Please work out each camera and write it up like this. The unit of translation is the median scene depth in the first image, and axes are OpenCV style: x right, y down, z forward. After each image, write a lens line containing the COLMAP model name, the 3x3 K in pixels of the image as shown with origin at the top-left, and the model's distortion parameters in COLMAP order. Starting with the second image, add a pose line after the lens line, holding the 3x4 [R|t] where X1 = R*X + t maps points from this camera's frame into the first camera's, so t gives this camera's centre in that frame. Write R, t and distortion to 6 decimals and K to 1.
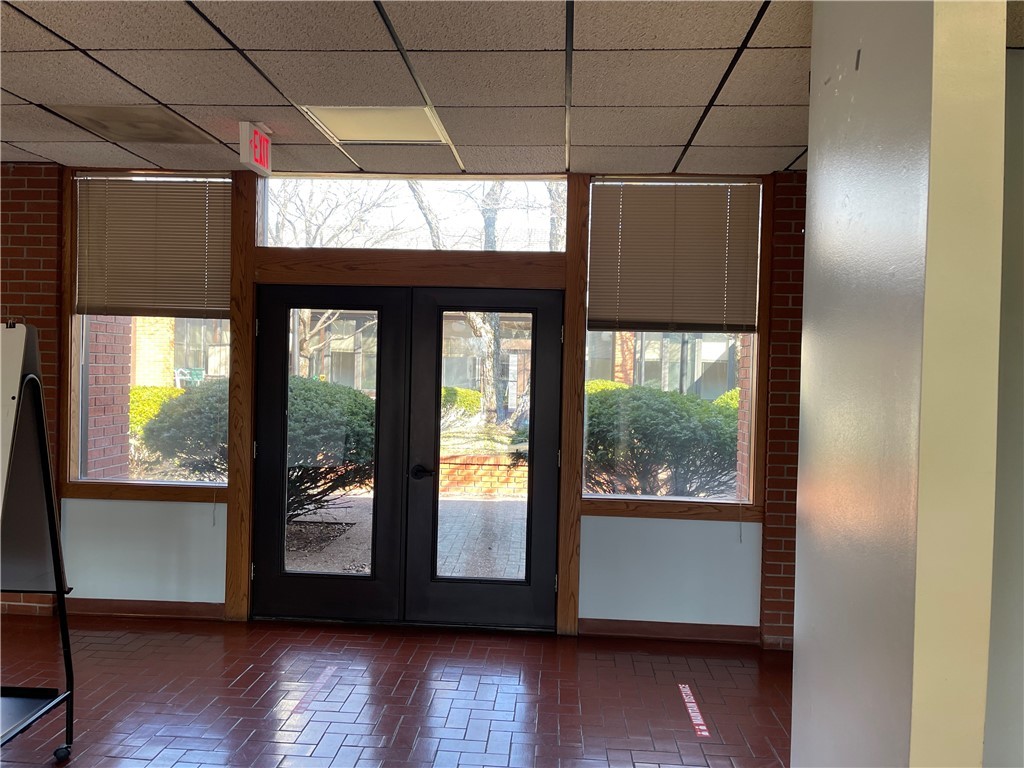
lens RADIAL K [[781.3, 0, 514.6], [0, 781.3, 384.9], [0, 0, 1]] dist [0.038183, -0.065185]
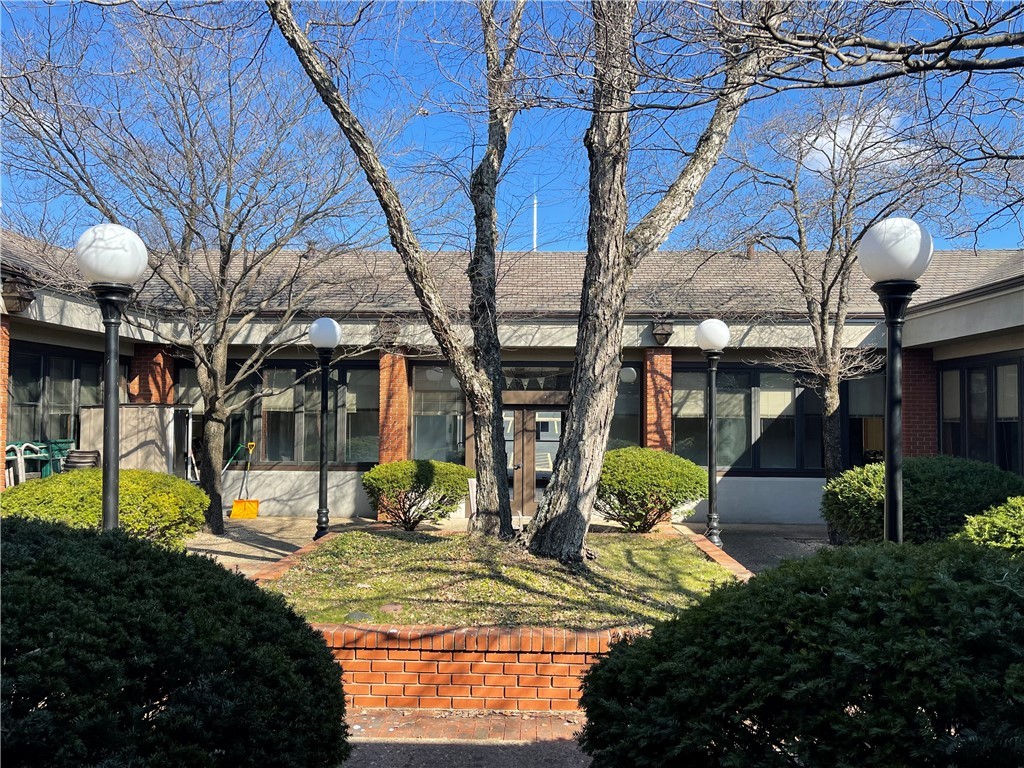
lens RADIAL K [[781.3, 0, 512.6], [0, 781.3, 380.0], [0, 0, 1]] dist [0.038183, -0.065185]
pose [[0.999454, -0.014788, 0.029531, -0.022931], [0.016673, 0.997769, -0.064643, -0.024035], [-0.028509, 0.065100, 0.997471, 0.302512]]
